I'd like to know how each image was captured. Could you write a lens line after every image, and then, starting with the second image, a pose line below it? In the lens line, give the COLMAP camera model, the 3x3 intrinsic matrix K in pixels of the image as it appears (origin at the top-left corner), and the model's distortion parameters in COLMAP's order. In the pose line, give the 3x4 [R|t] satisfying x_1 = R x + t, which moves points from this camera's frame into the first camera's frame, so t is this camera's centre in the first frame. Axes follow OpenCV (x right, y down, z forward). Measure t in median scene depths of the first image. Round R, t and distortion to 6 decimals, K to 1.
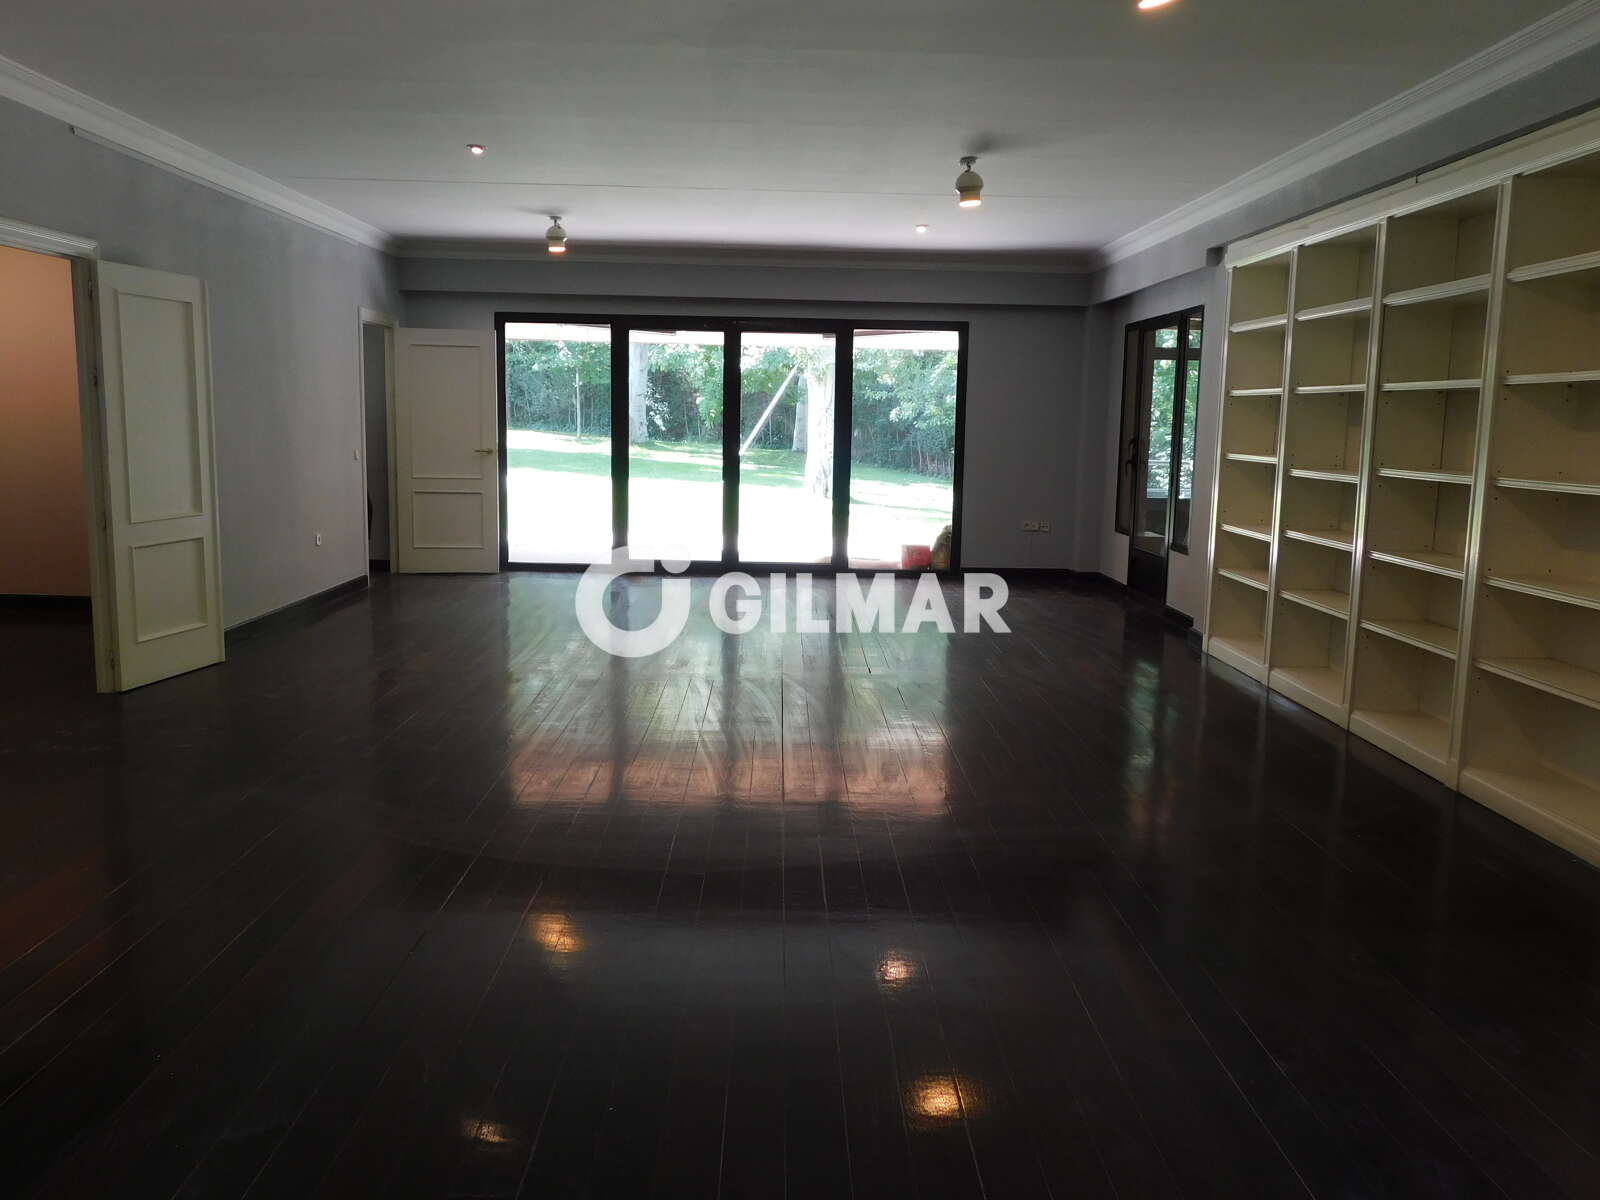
lens RADIAL K [[1306.5, 0, 794.5], [0, 1306.5, 604.7], [0, 0, 1]] dist [0.003971, 0.010463]
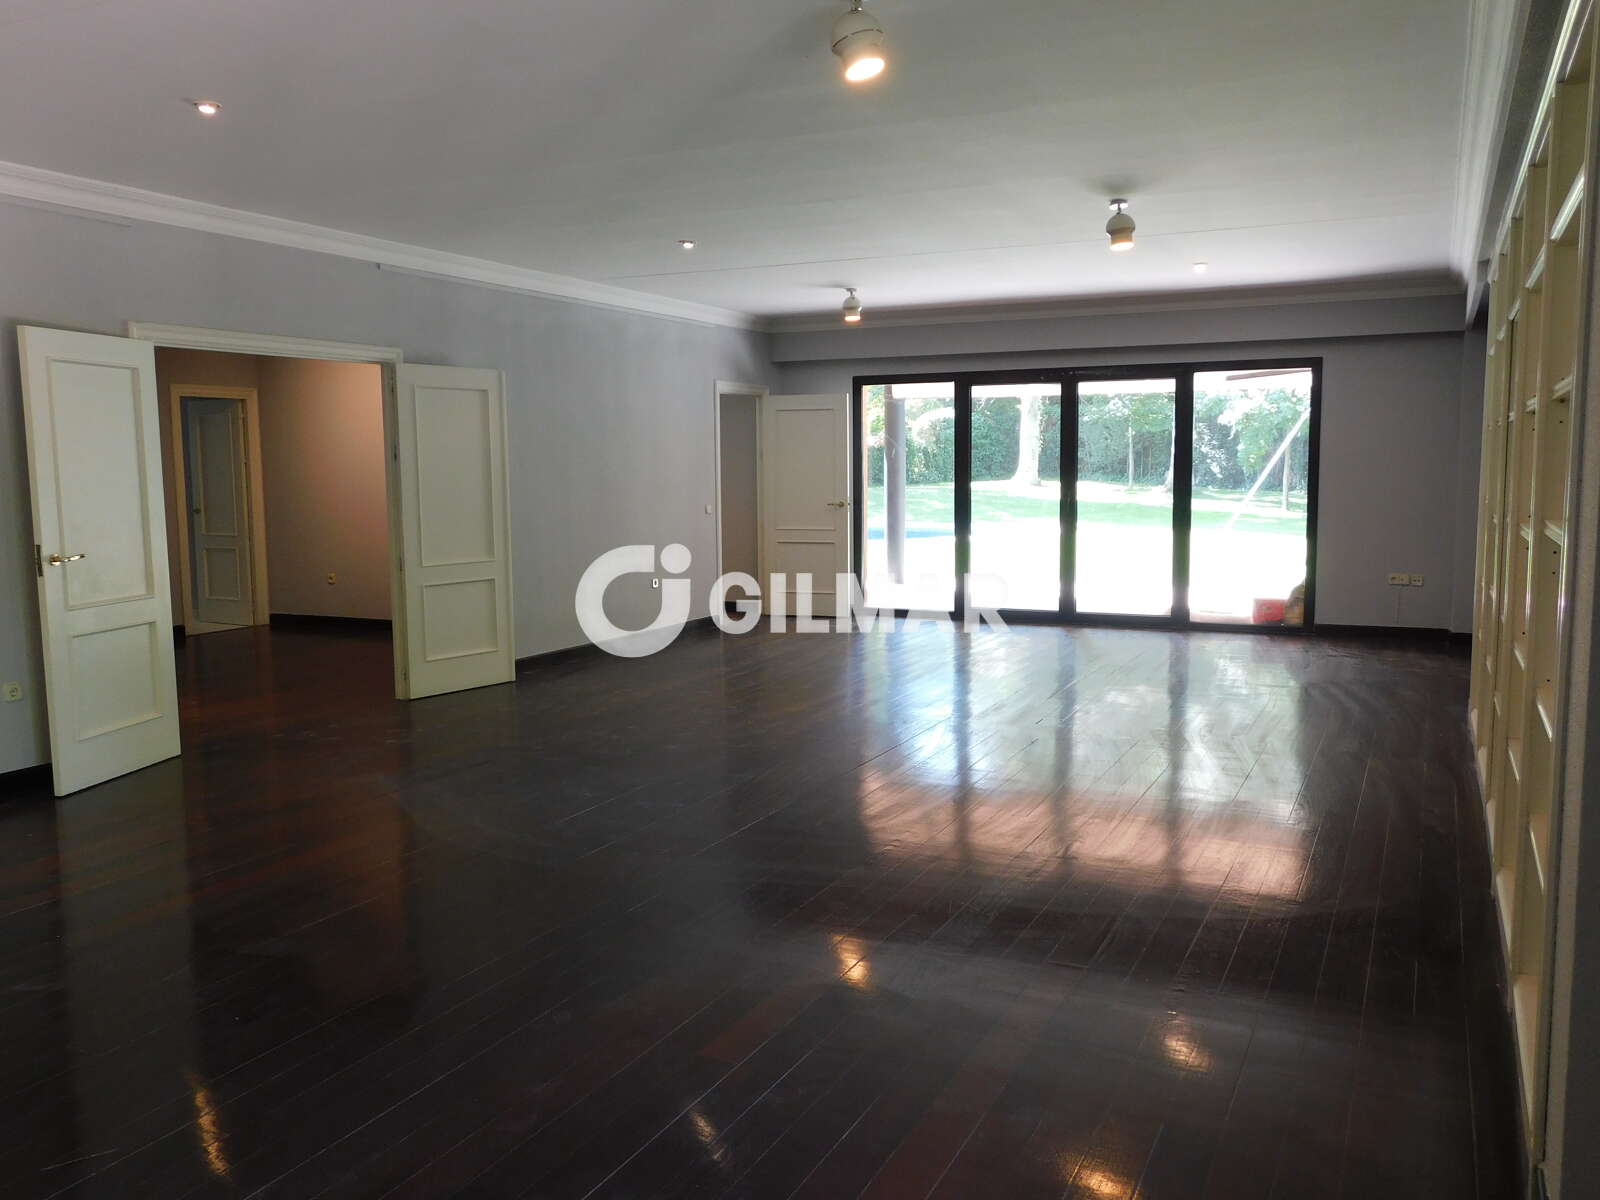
lens RADIAL K [[1306.5, 0, 784.2], [0, 1306.5, 594.9], [0, 0, 1]] dist [0.003971, 0.010463]
pose [[0.891727, 0.017434, -0.452237, 0.219220], [-0.038284, 0.998582, -0.036993, -0.000934], [0.450951, 0.050301, 0.891130, 0.019047]]
